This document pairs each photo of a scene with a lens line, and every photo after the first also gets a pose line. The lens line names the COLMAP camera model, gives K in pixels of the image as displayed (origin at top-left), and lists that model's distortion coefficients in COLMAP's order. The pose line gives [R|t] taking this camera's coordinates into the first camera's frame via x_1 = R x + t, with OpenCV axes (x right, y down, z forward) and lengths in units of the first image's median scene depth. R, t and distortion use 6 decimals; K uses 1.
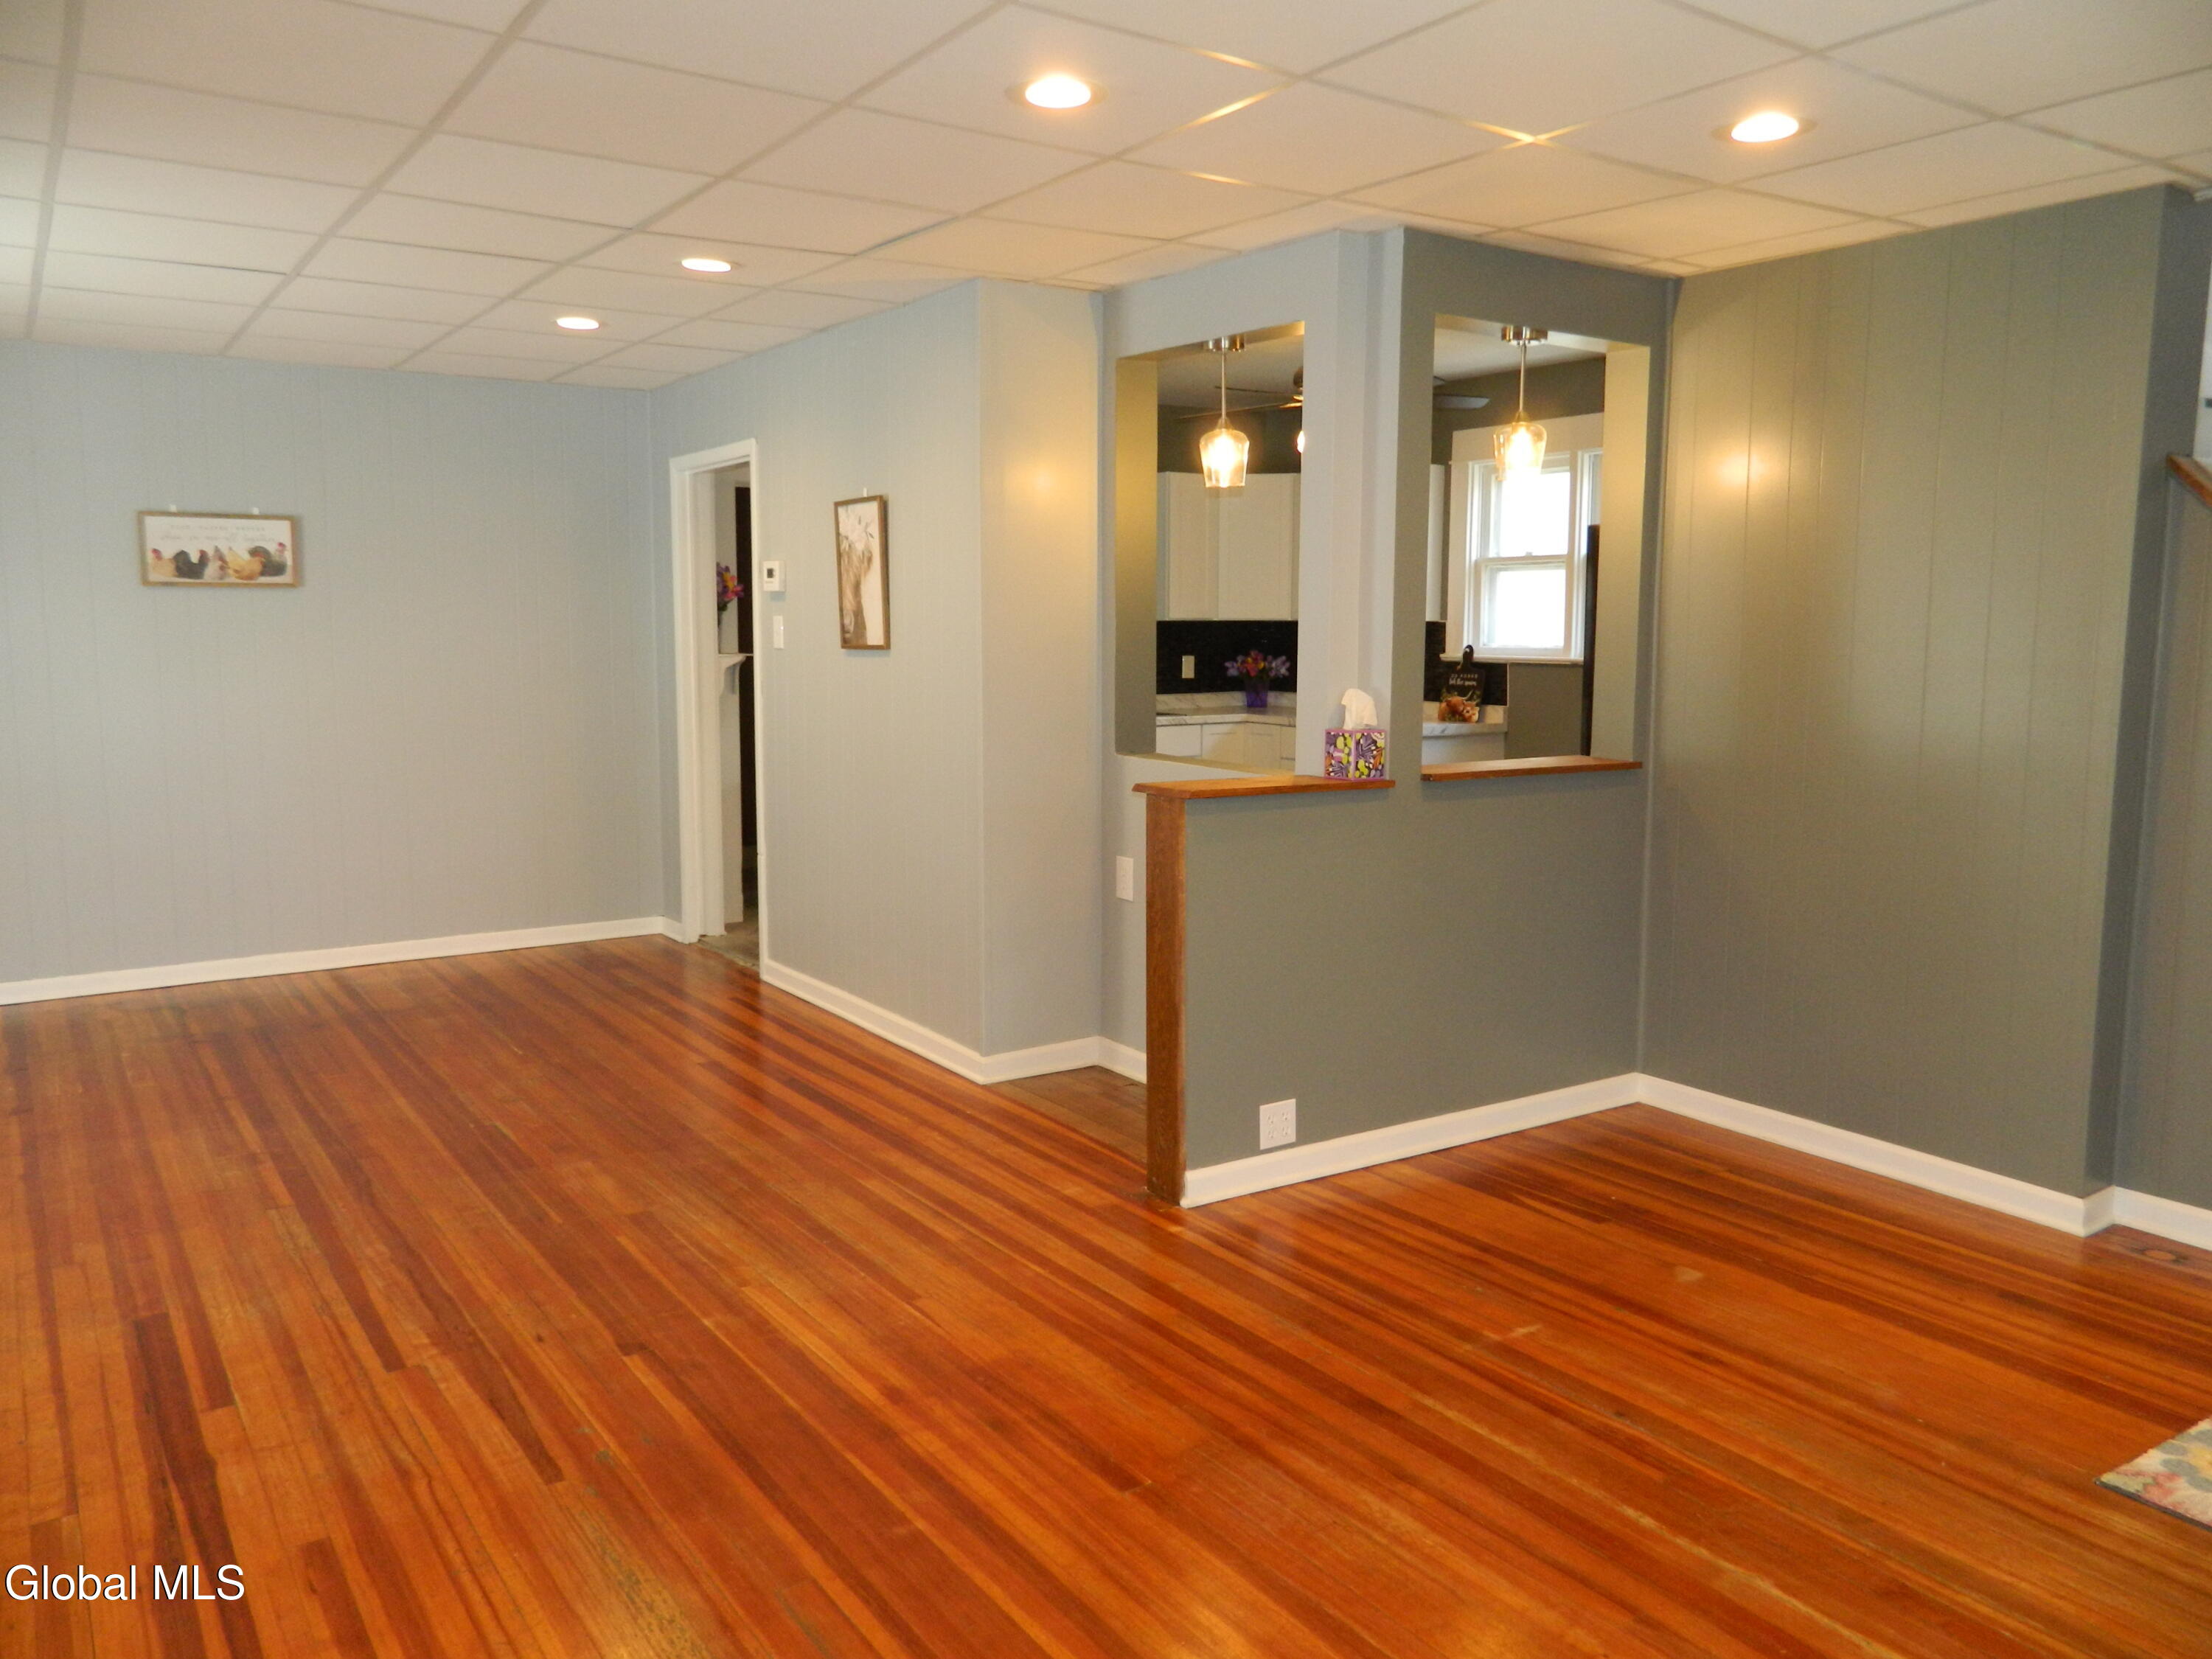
lens RADIAL K [[1636.8, 0, 1107.2], [0, 1636.8, 813.1], [0, 0, 1]] dist [0.012794, -0.006127]
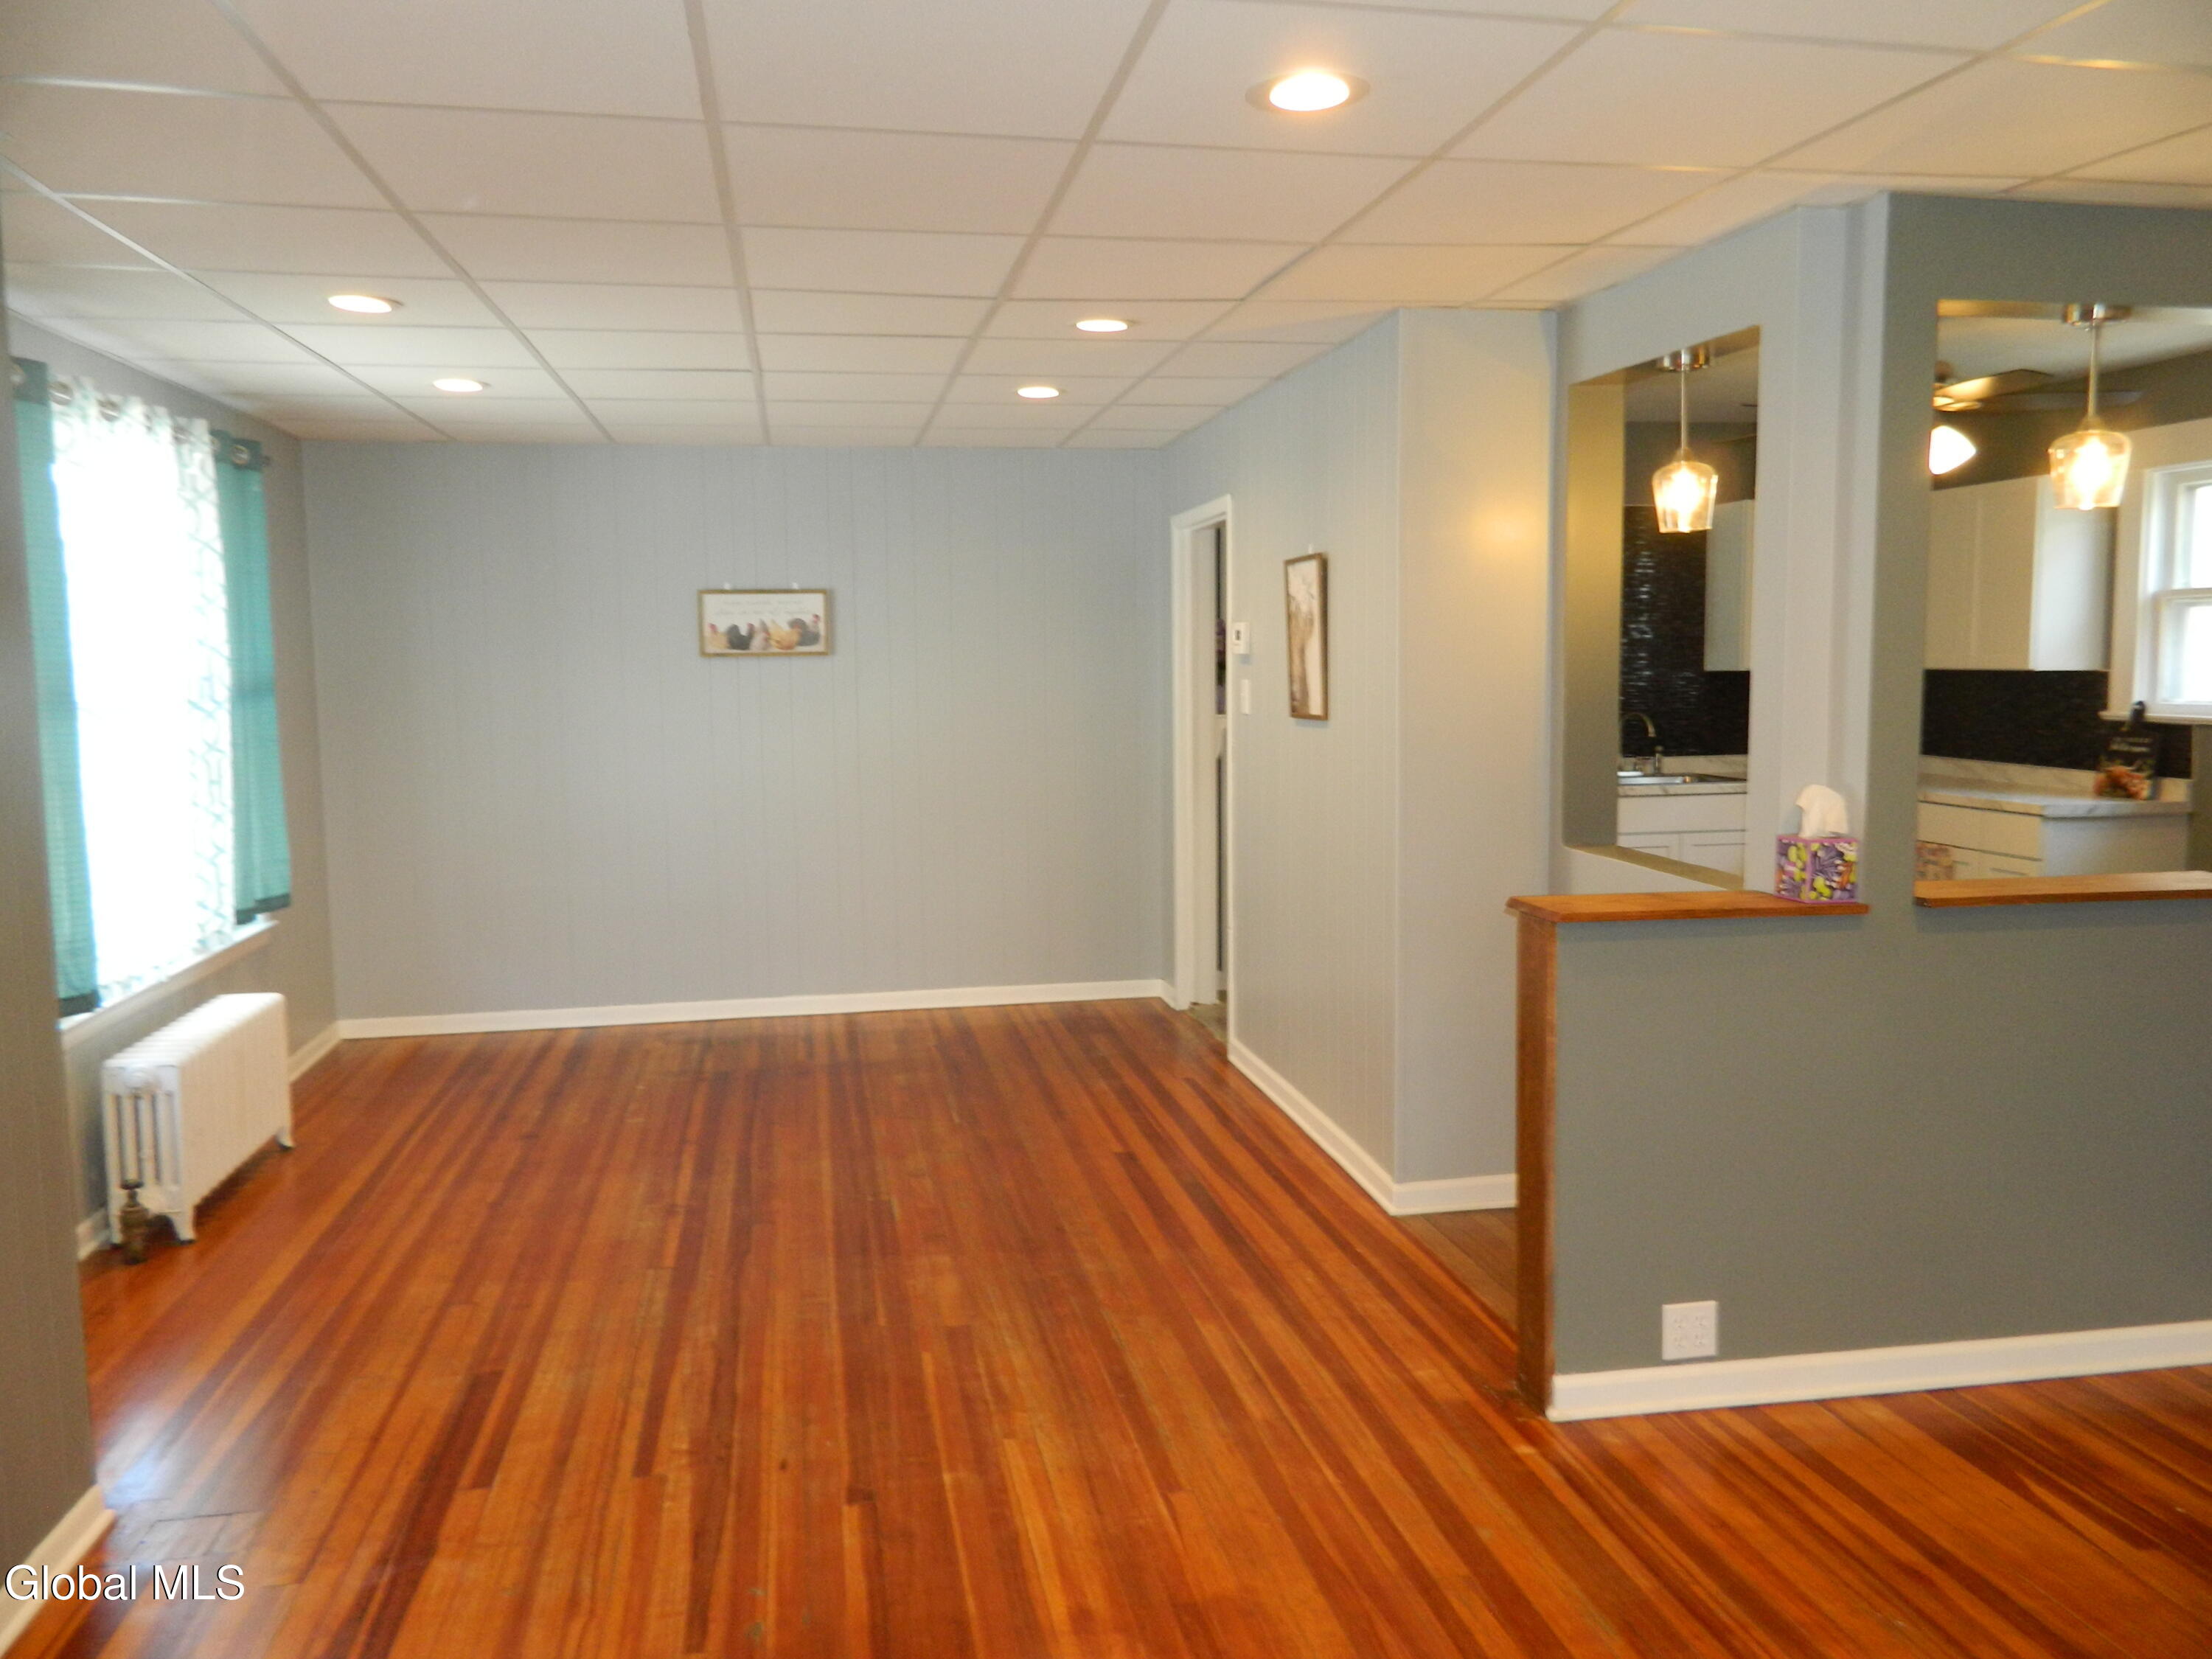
lens RADIAL K [[1636.8, 0, 1101.9], [0, 1636.8, 815.3], [0, 0, 1]] dist [0.012794, -0.006127]
pose [[0.916085, 0.025489, -0.400173, 0.146683], [-0.032487, 0.999415, -0.010712, -0.040659], [0.399666, 0.022814, 0.916377, 0.138395]]
